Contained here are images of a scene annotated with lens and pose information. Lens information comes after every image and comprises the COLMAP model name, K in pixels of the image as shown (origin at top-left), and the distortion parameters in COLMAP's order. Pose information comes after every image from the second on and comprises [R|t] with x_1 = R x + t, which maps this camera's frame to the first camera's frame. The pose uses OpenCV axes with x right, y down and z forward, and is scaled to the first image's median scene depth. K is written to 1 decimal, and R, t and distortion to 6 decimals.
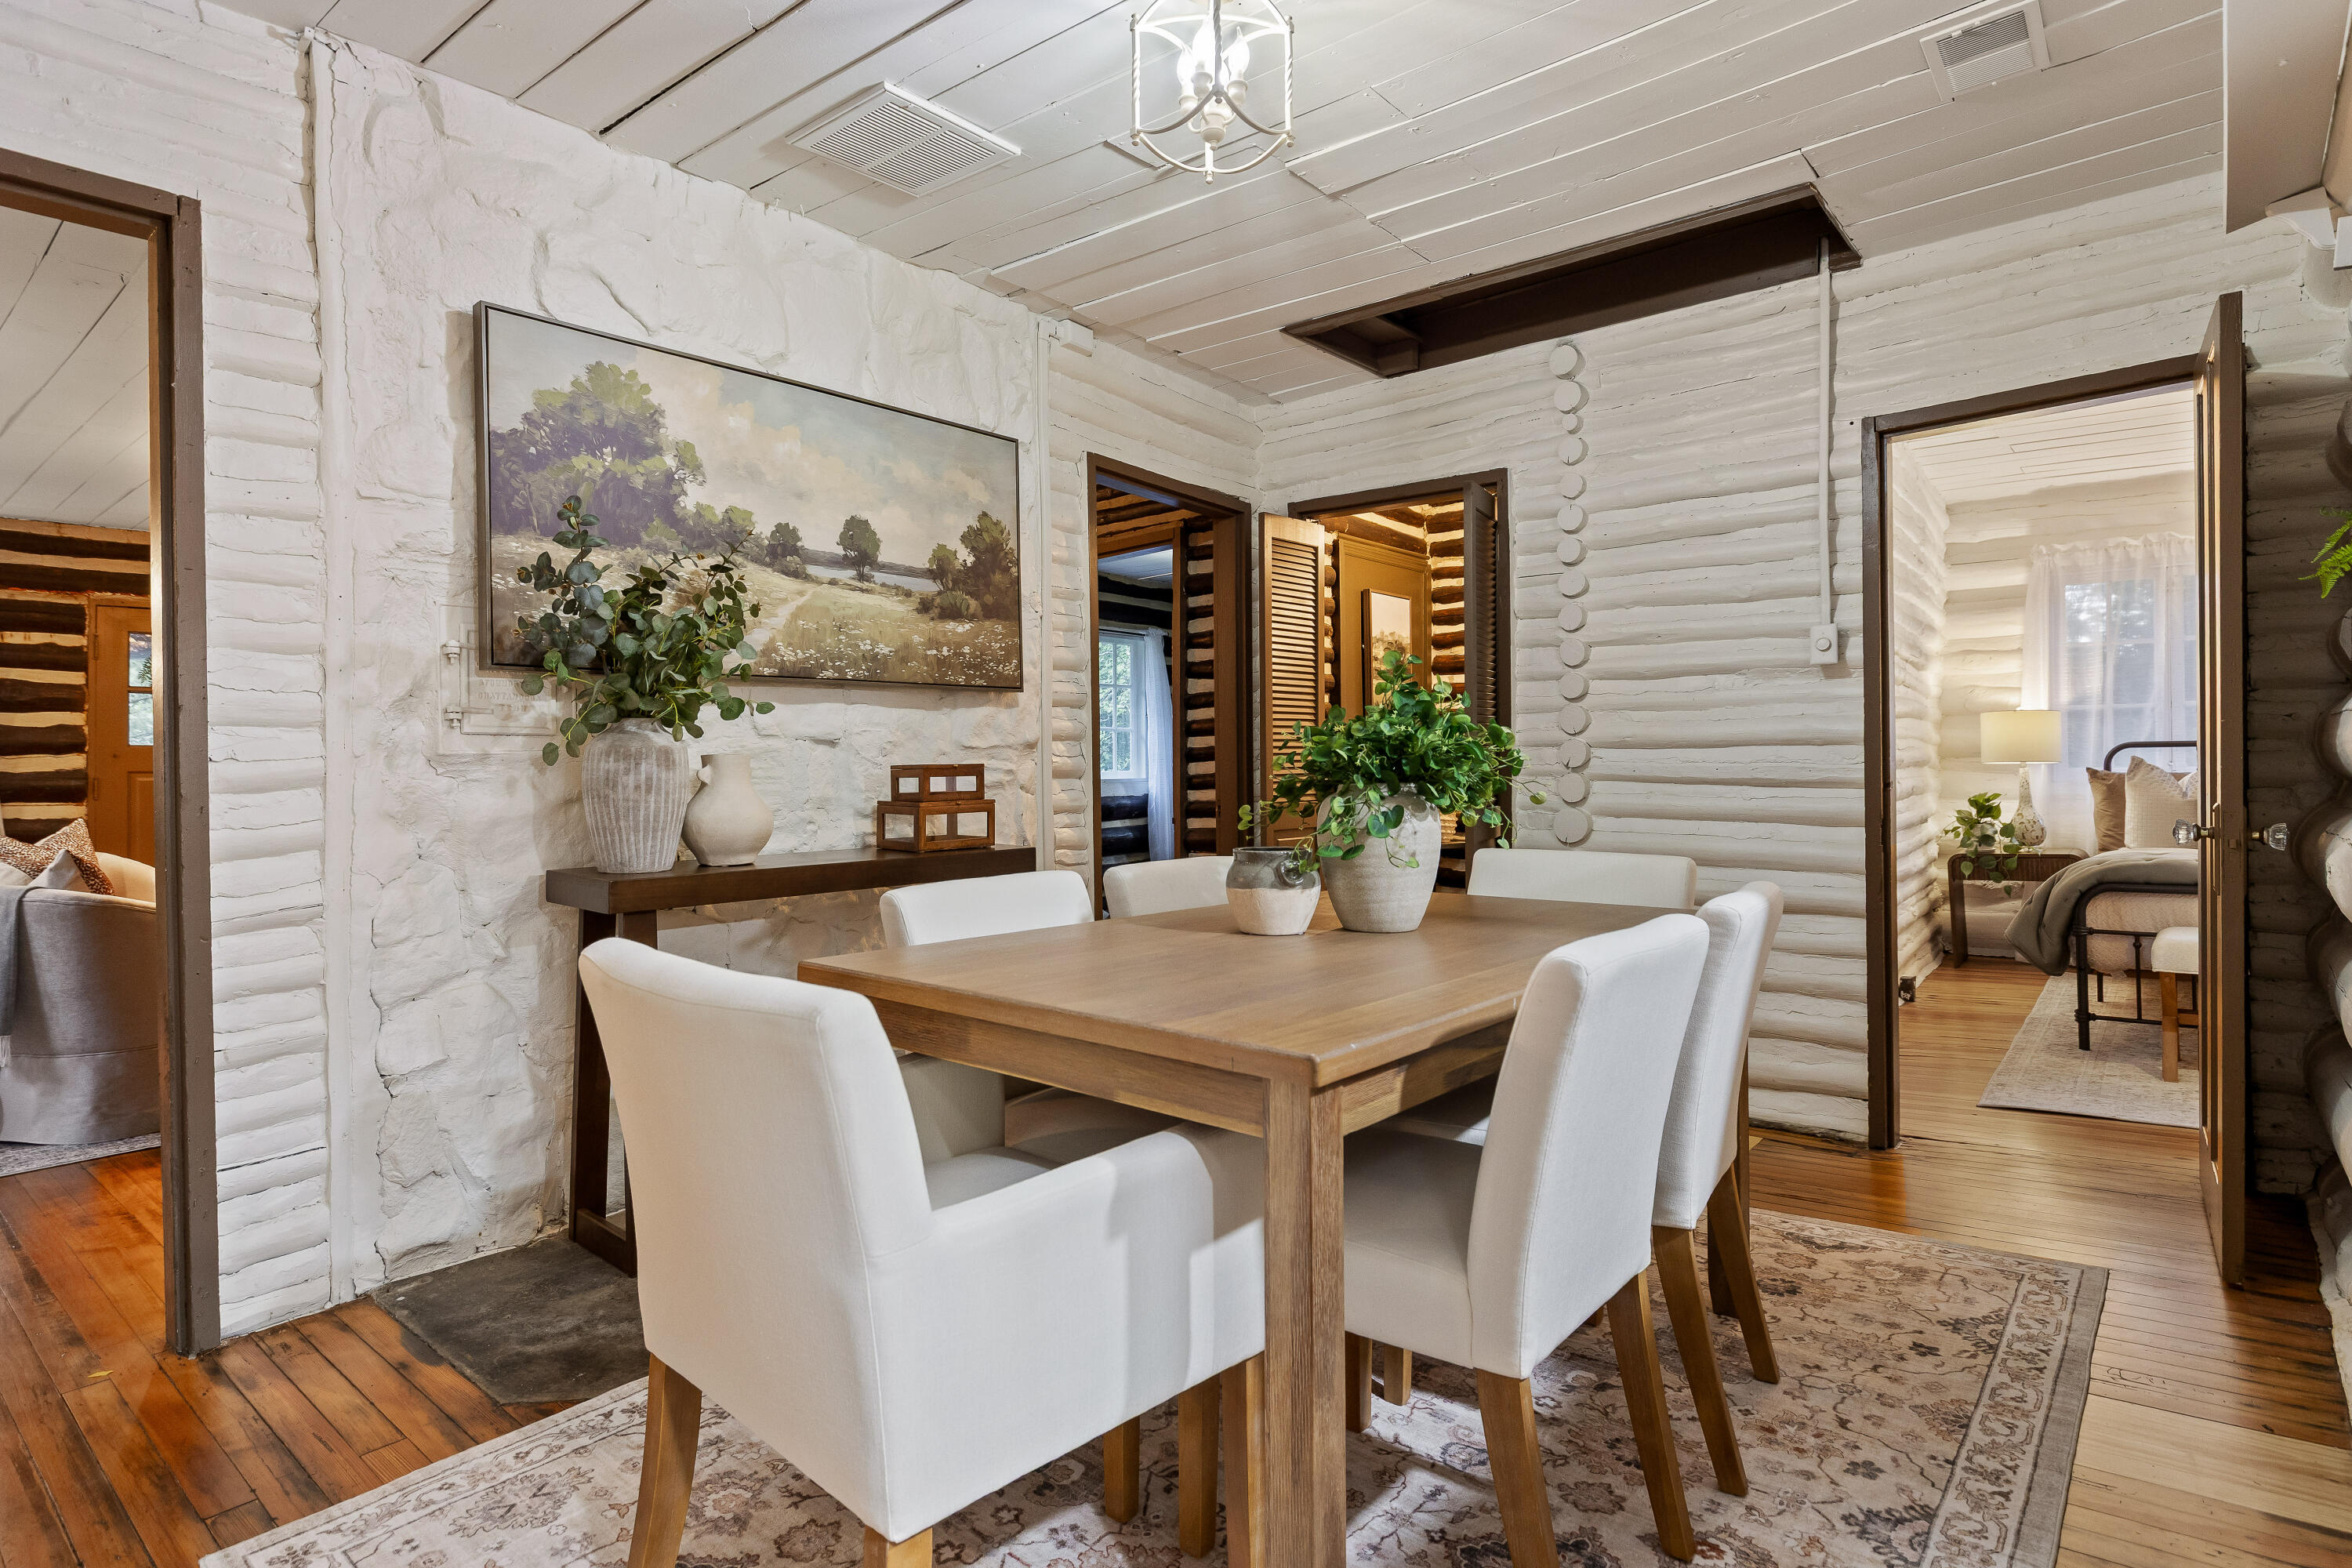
lens RADIAL K [[1210.6, 0, 1176.0], [0, 1210.6, 784.0], [0, 0, 1]] dist [0.001841, -0.000140]
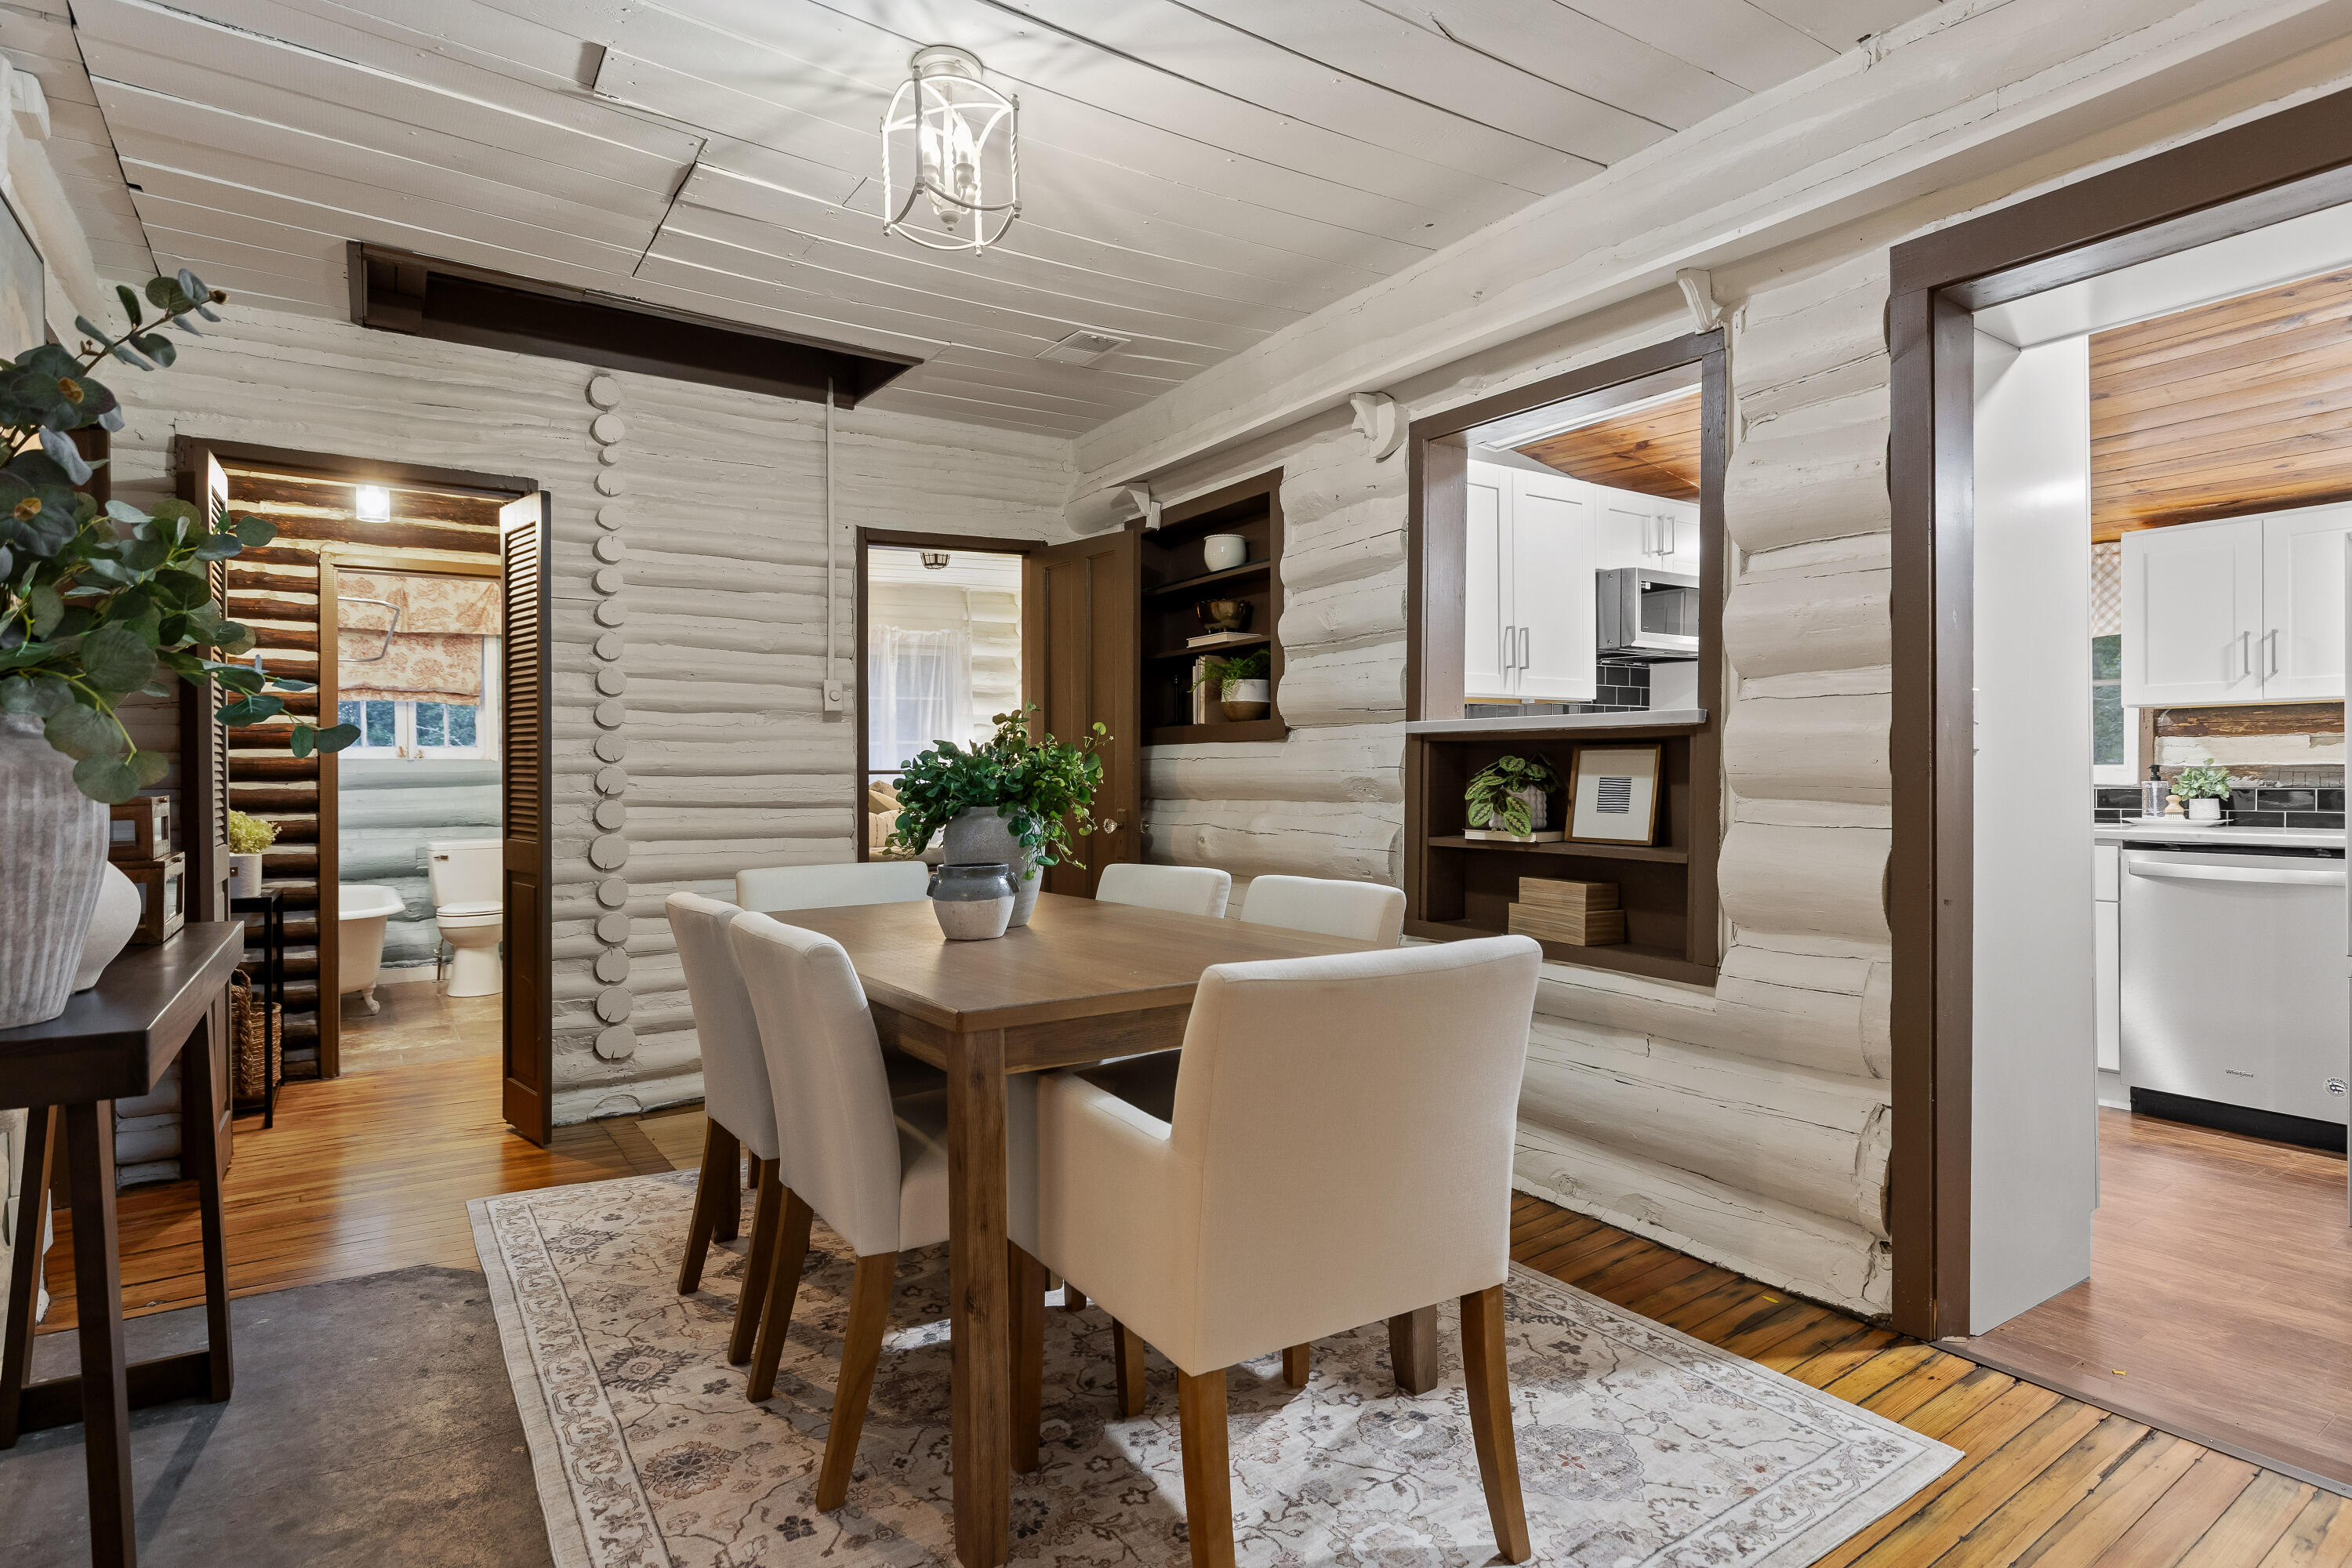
lens RADIAL K [[1210.6, 0, 1176.0], [0, 1210.6, 784.0], [0, 0, 1]] dist [0.001841, -0.000140]
pose [[0.265602, -0.001407, 0.964082, -0.599698], [0.024095, 0.999696, -0.005179, -0.007010], [-0.963782, 0.024605, 0.265555, 0.322371]]
